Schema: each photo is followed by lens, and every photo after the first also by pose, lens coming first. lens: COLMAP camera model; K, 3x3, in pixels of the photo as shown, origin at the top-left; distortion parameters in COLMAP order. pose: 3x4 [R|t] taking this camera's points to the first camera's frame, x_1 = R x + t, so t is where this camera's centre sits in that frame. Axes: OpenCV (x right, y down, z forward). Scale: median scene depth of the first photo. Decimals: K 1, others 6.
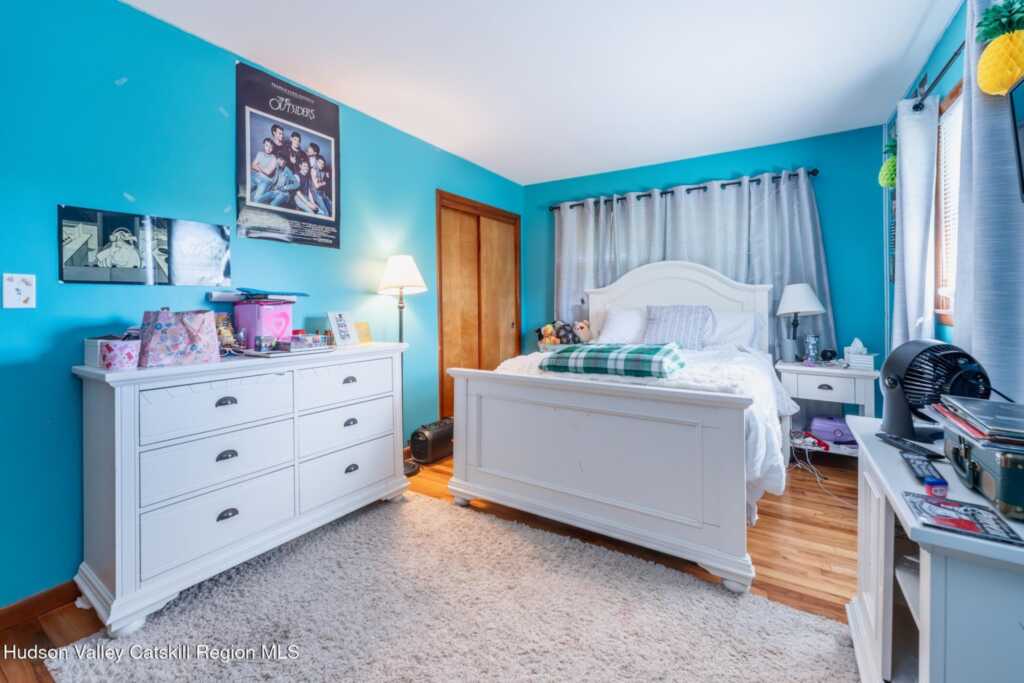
lens RADIAL K [[424.4, 0, 491.0], [0, 424.4, 310.6], [0, 0, 1]] dist [0.000447, 0.000698]
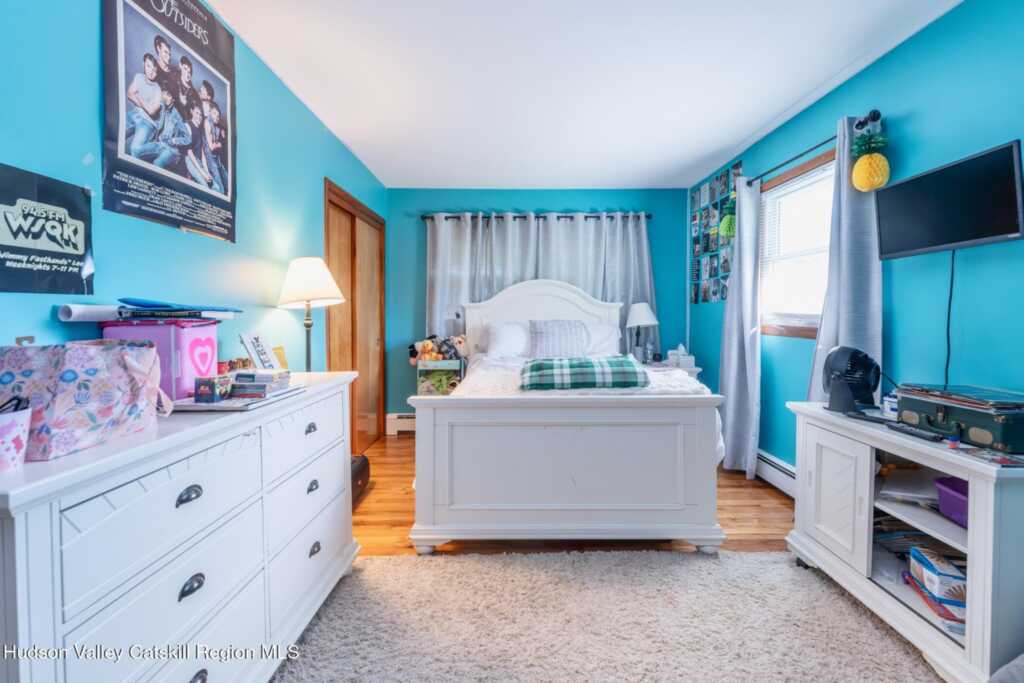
lens RADIAL K [[424.4, 0, 503.0], [0, 424.4, 324.9], [0, 0, 1]] dist [0.000447, 0.000698]
pose [[0.841913, -0.011787, 0.539485, -0.402888], [0.007566, 0.999921, 0.010039, -0.016110], [-0.539561, -0.004370, 0.841935, 0.191926]]
